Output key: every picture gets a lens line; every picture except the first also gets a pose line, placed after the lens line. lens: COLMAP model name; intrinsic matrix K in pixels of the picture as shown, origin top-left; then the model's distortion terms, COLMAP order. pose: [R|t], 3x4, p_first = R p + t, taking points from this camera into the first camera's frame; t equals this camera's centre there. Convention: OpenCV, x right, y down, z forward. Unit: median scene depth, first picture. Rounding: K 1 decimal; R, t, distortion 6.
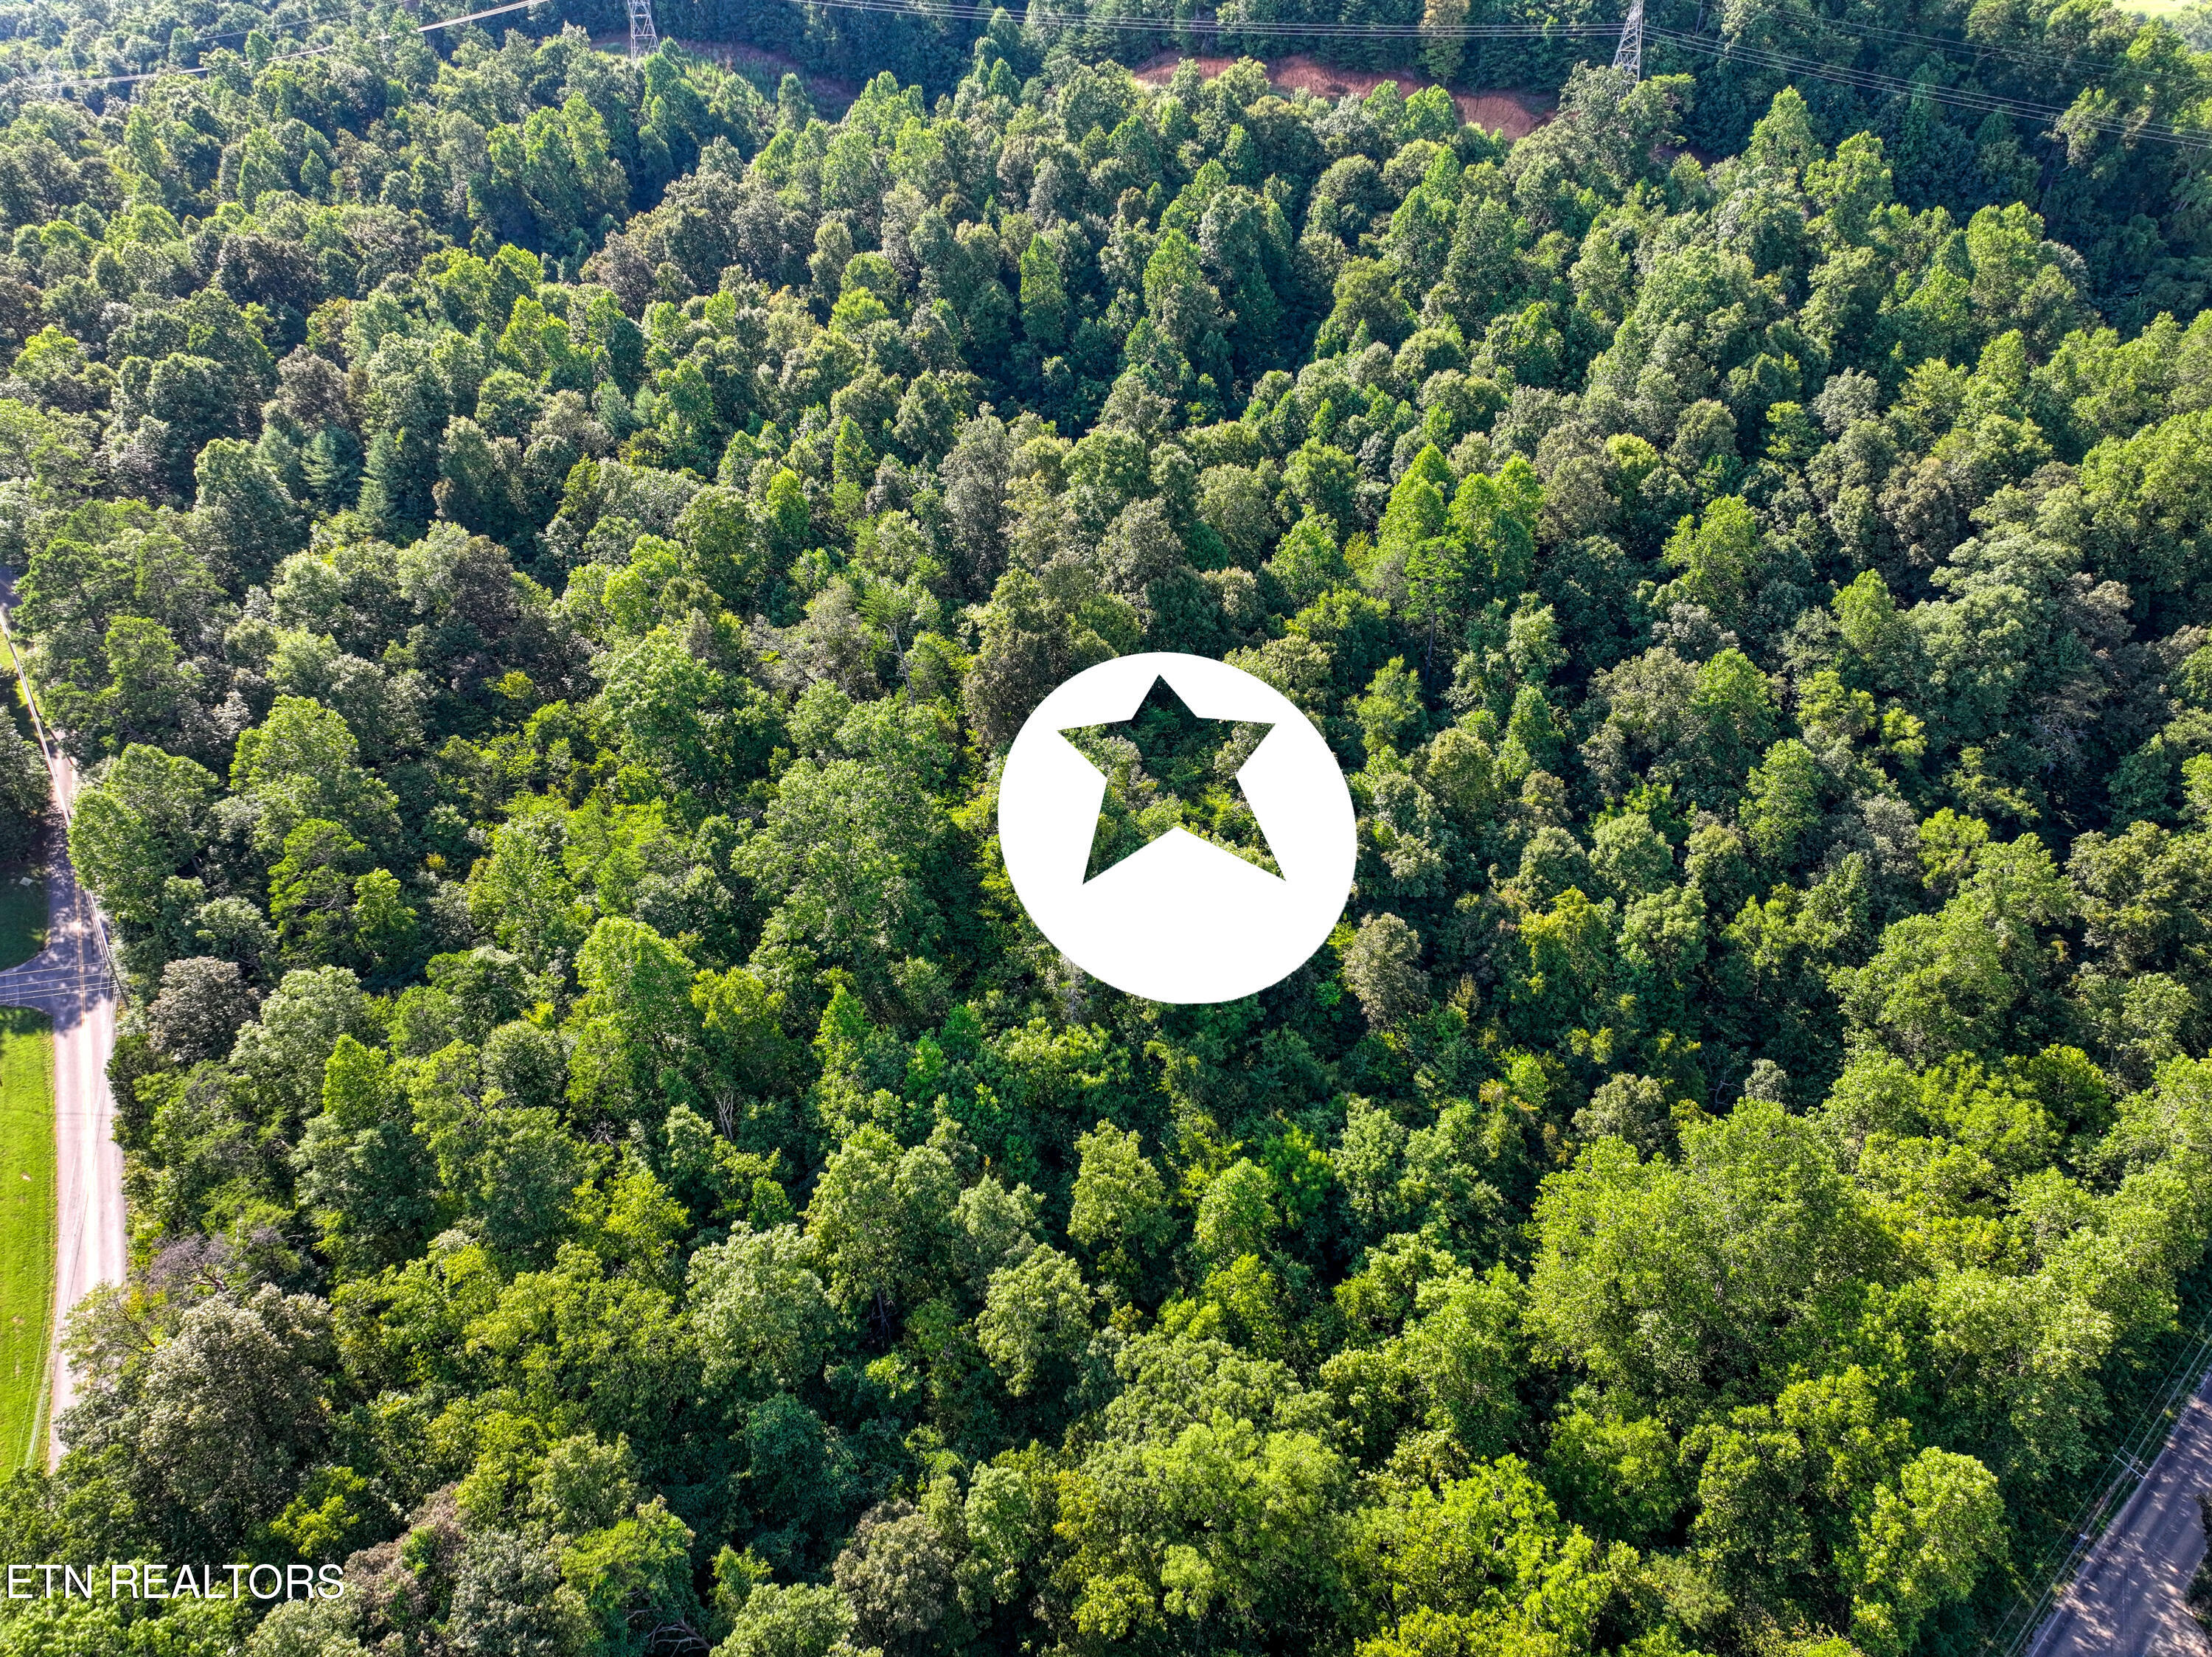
lens RADIAL K [[1554.5, 0, 1107.8], [0, 1554.5, 817.1], [0, 0, 1]] dist [-0.003512, 0.023644]
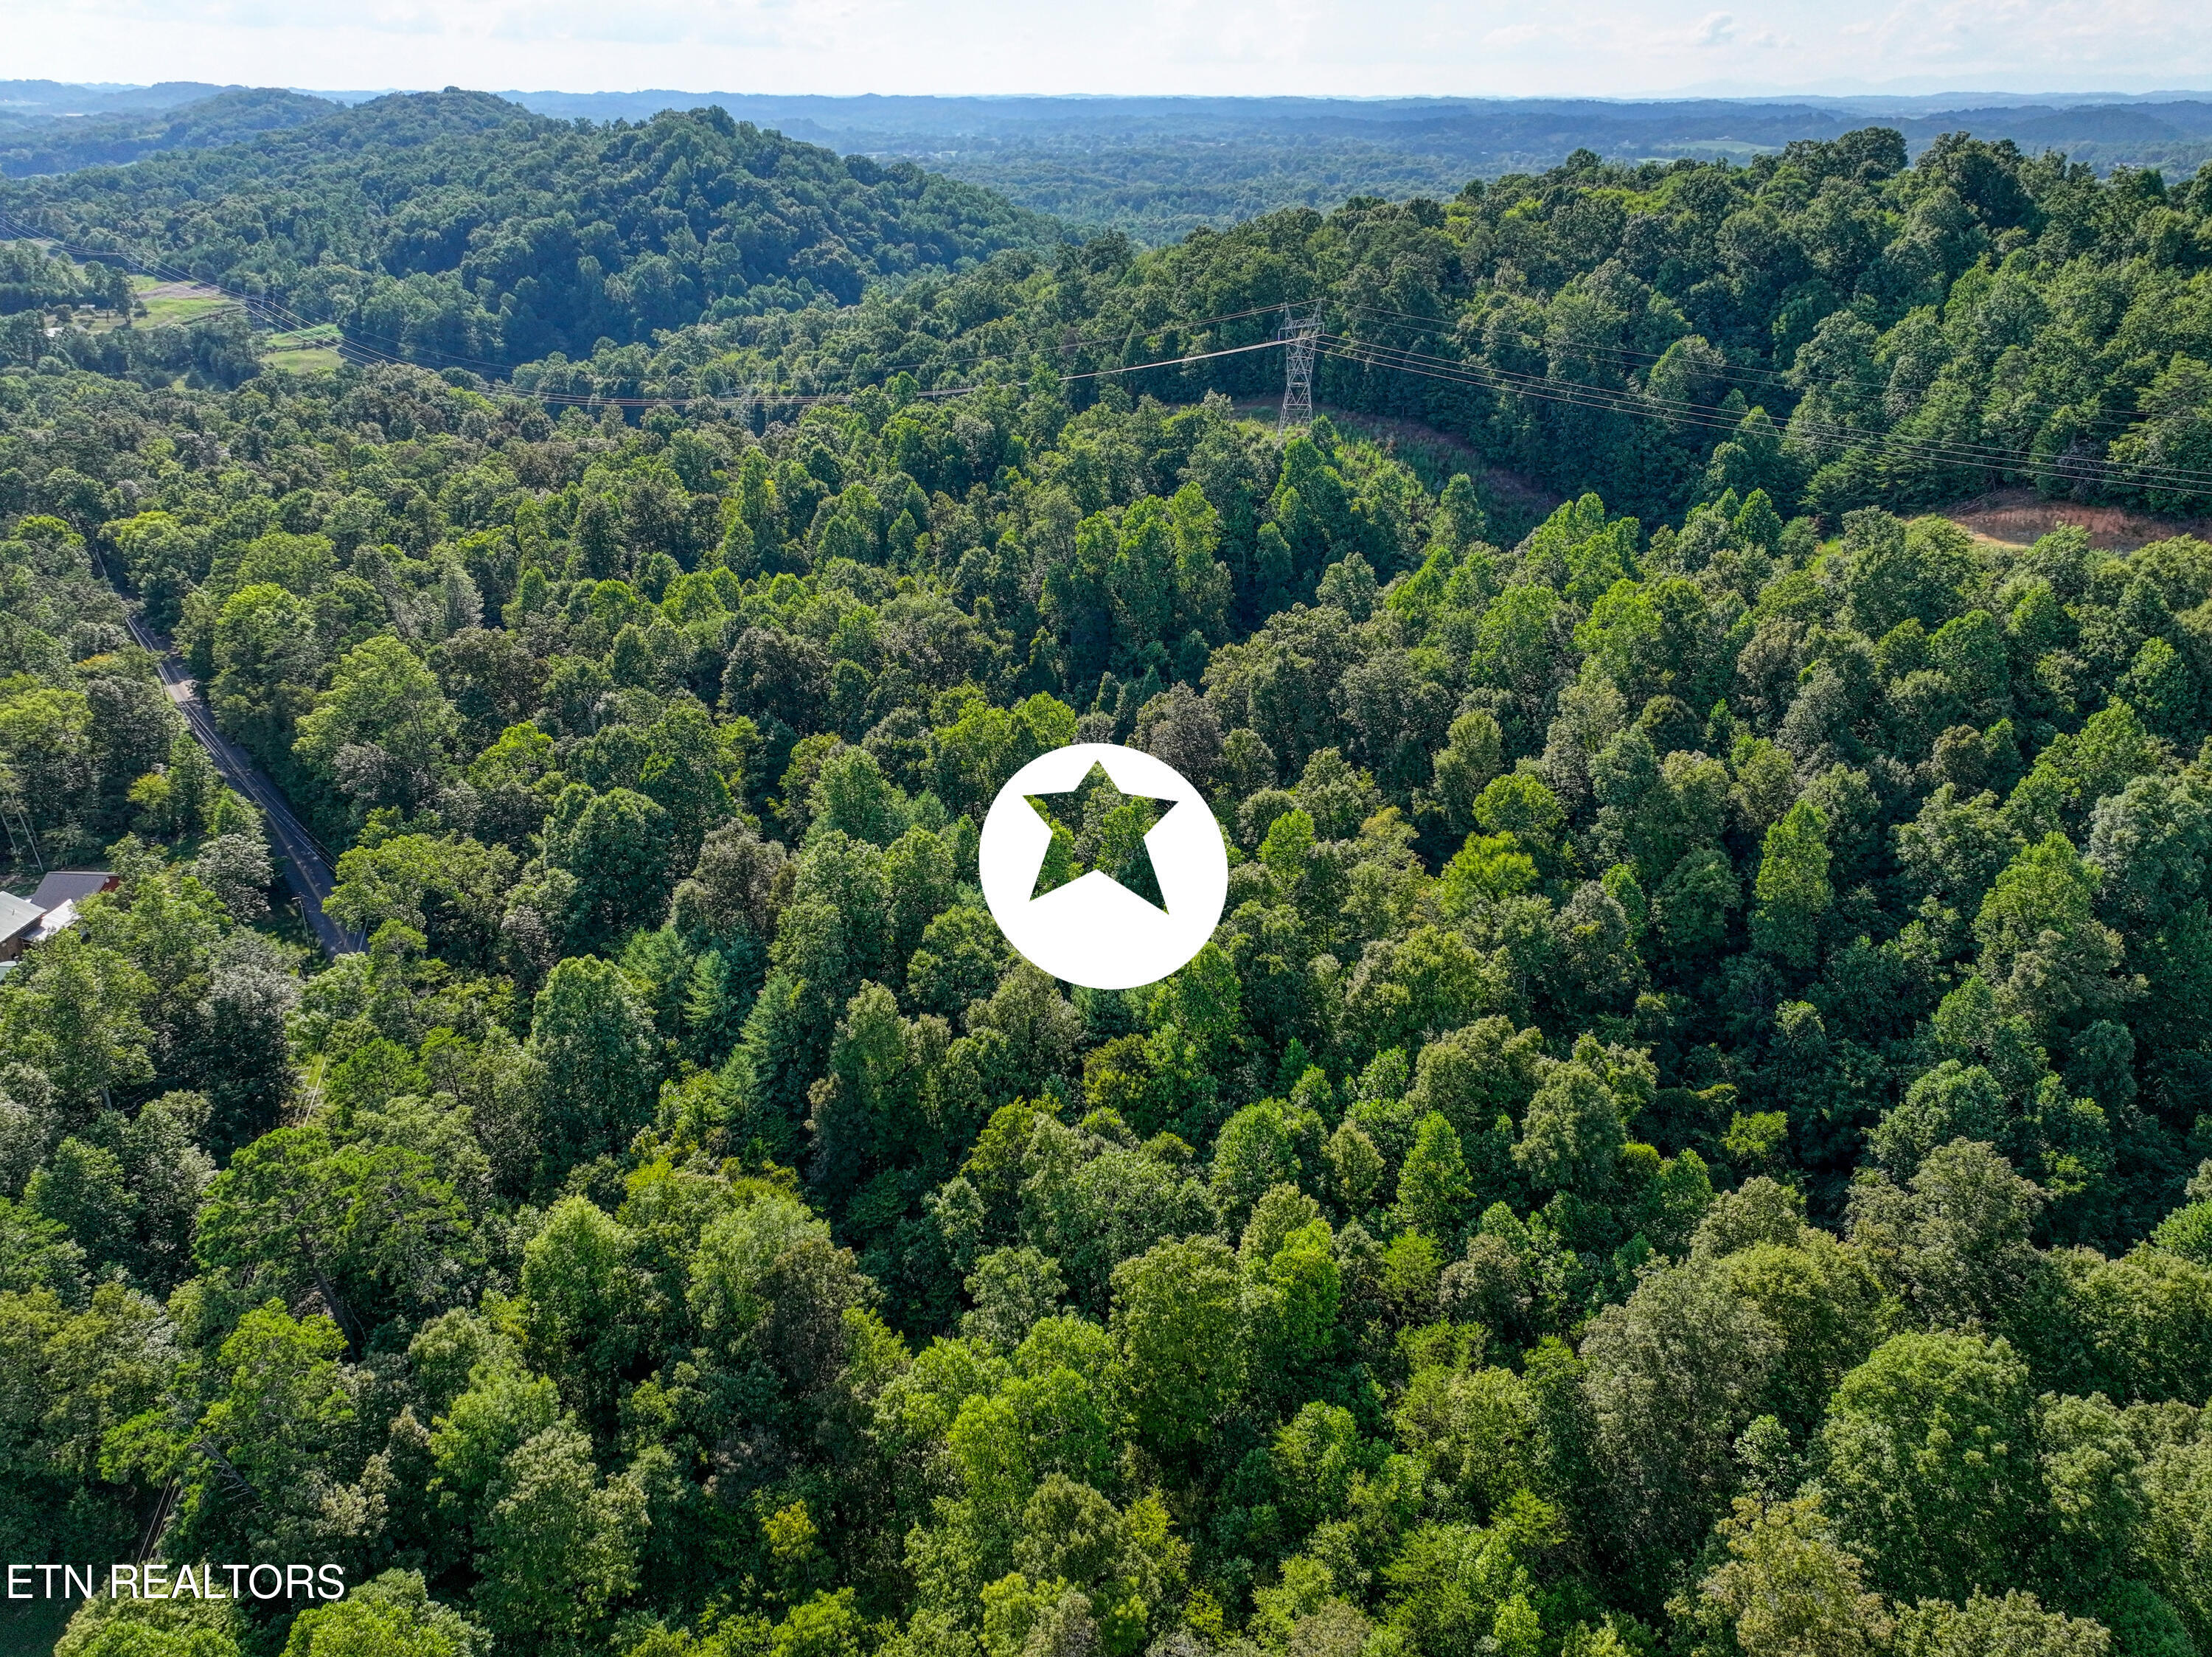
lens RADIAL K [[1554.5, 0, 1107.8], [0, 1554.5, 817.1], [0, 0, 1]] dist [-0.003512, 0.023644]
pose [[0.918521, 0.167193, -0.358281, -0.079720], [-0.224233, 0.966643, -0.123776, -0.235917], [0.325635, 0.194029, 0.925373, 0.341878]]
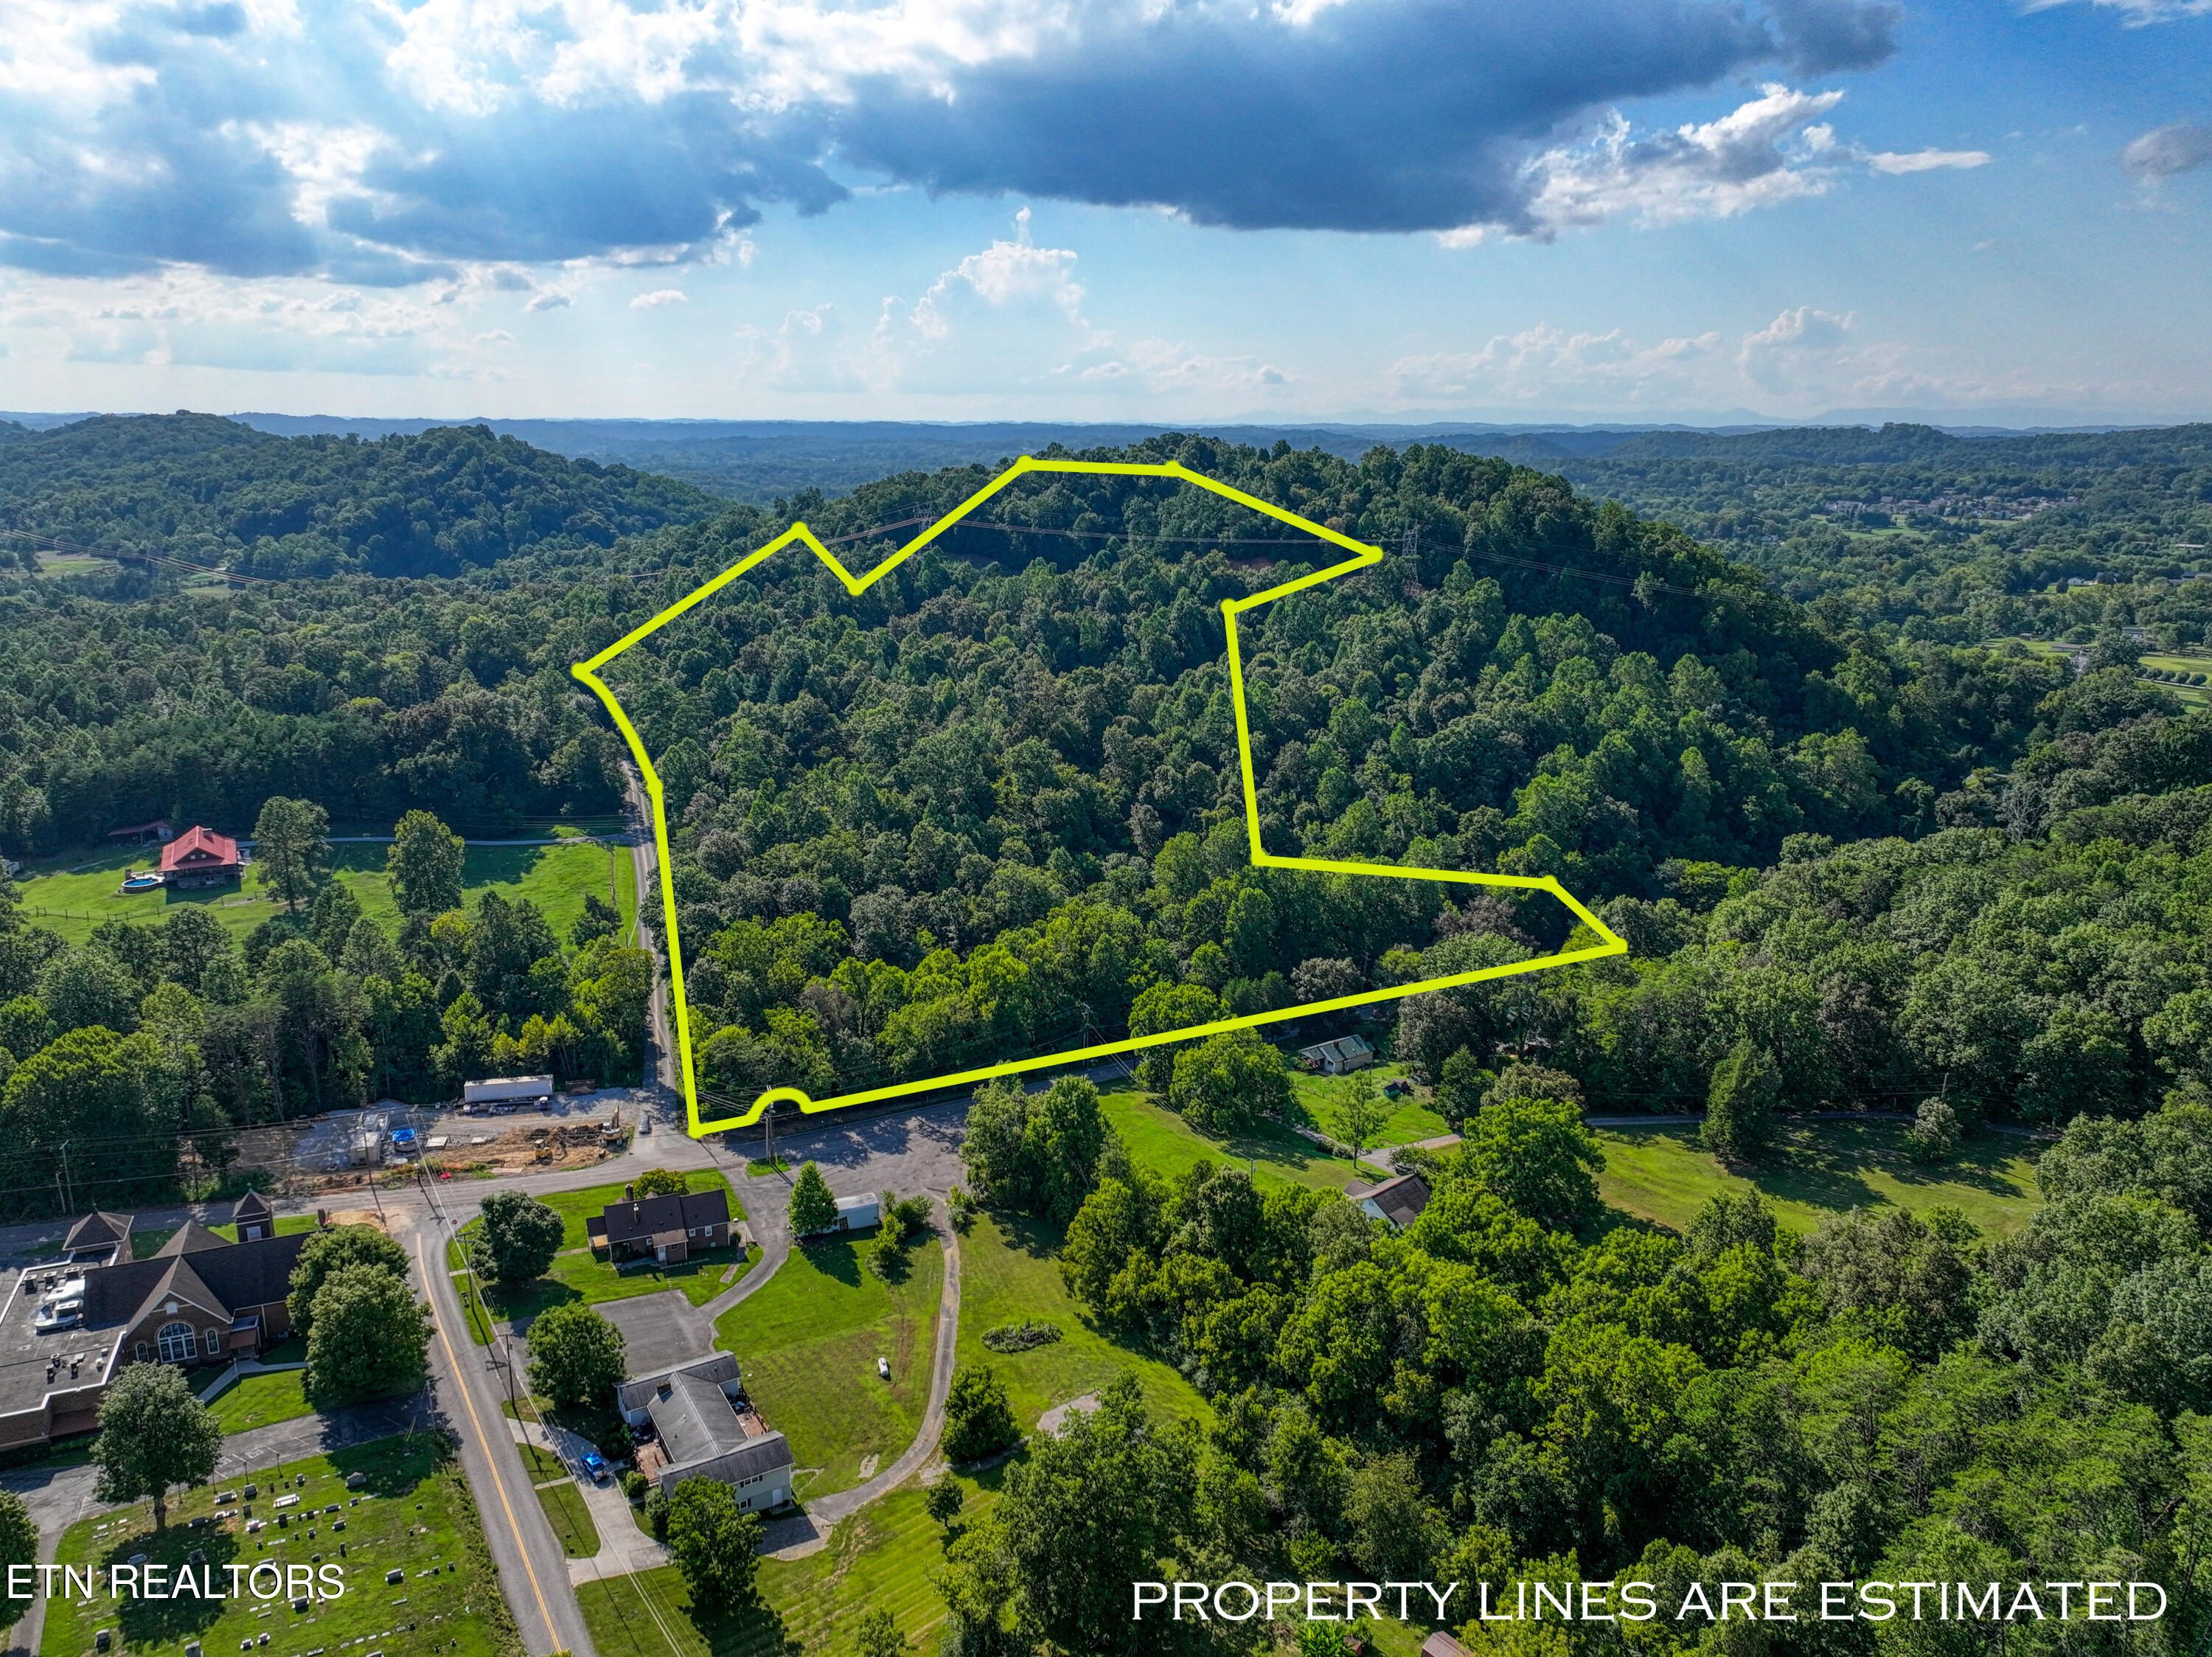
lens RADIAL K [[1543.1, 0, 1106.0], [0, 1543.1, 828.5], [0, 0, 1]] dist [0.001724, 0.008341]
pose [[0.986796, 0.045110, -0.155559, 0.320937], [-0.094907, 0.939317, -0.329661, 0.591772], [0.131248, 0.340072, 0.931196, -0.849239]]
